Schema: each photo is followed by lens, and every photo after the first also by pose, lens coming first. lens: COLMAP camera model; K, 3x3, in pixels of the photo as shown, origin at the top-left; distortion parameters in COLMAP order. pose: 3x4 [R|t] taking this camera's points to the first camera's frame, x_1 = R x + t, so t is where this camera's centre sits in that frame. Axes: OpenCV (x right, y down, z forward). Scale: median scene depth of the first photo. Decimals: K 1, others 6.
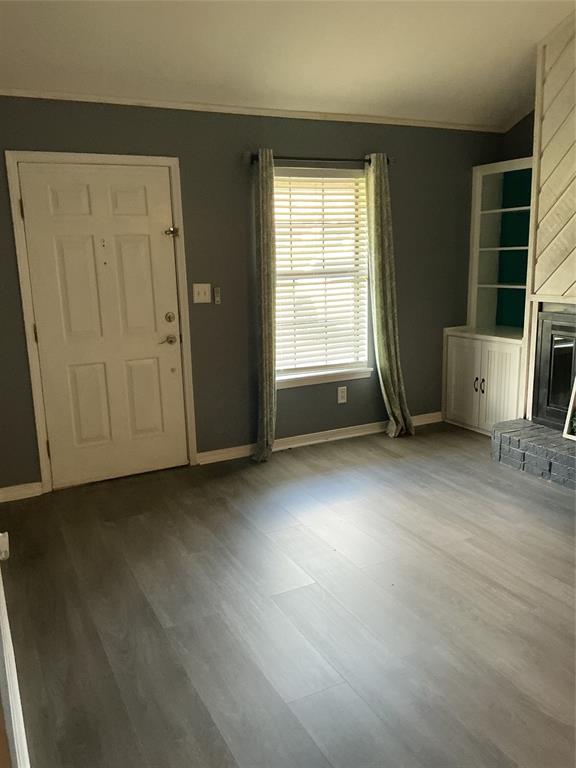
lens RADIAL K [[633.0, 0, 288.0], [0, 633.0, 384.0], [0, 0, 1]] dist [0.122249, -0.251144]
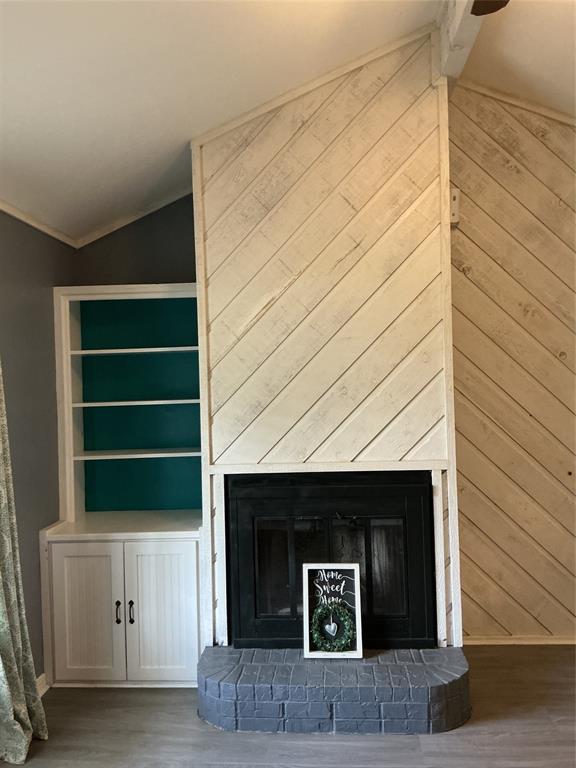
lens RADIAL K [[633.0, 0, 288.0], [0, 633.0, 384.0], [0, 0, 1]] dist [0.122249, -0.251144]
pose [[0.515331, 0.005758, 0.856972, -0.185173], [0.190855, 0.974093, -0.121313, -0.122441], [-0.835469, 0.226073, 0.500881, 0.535918]]
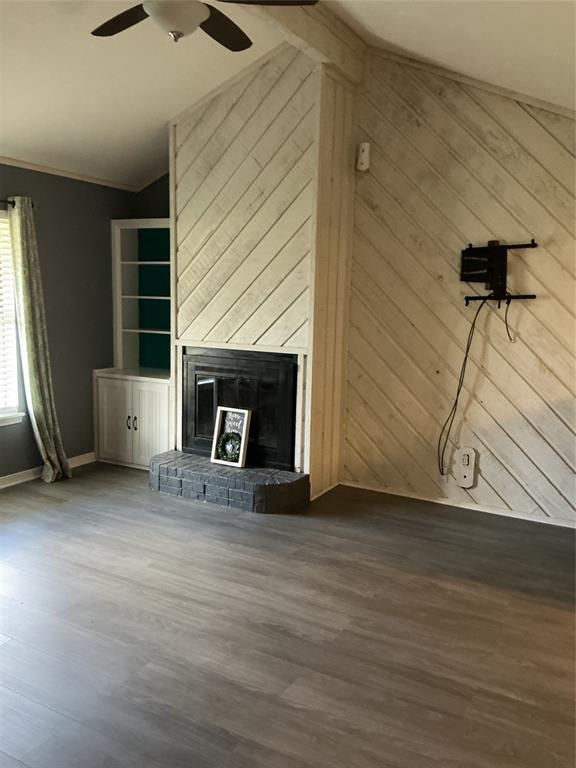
lens RADIAL K [[633.0, 0, 288.0], [0, 633.0, 384.0], [0, 0, 1]] dist [0.122249, -0.251144]
pose [[0.827225, -0.034159, 0.560831, -0.086584], [0.069591, 0.996694, -0.041941, -0.000029], [-0.557544, 0.073724, 0.826867, -0.031946]]
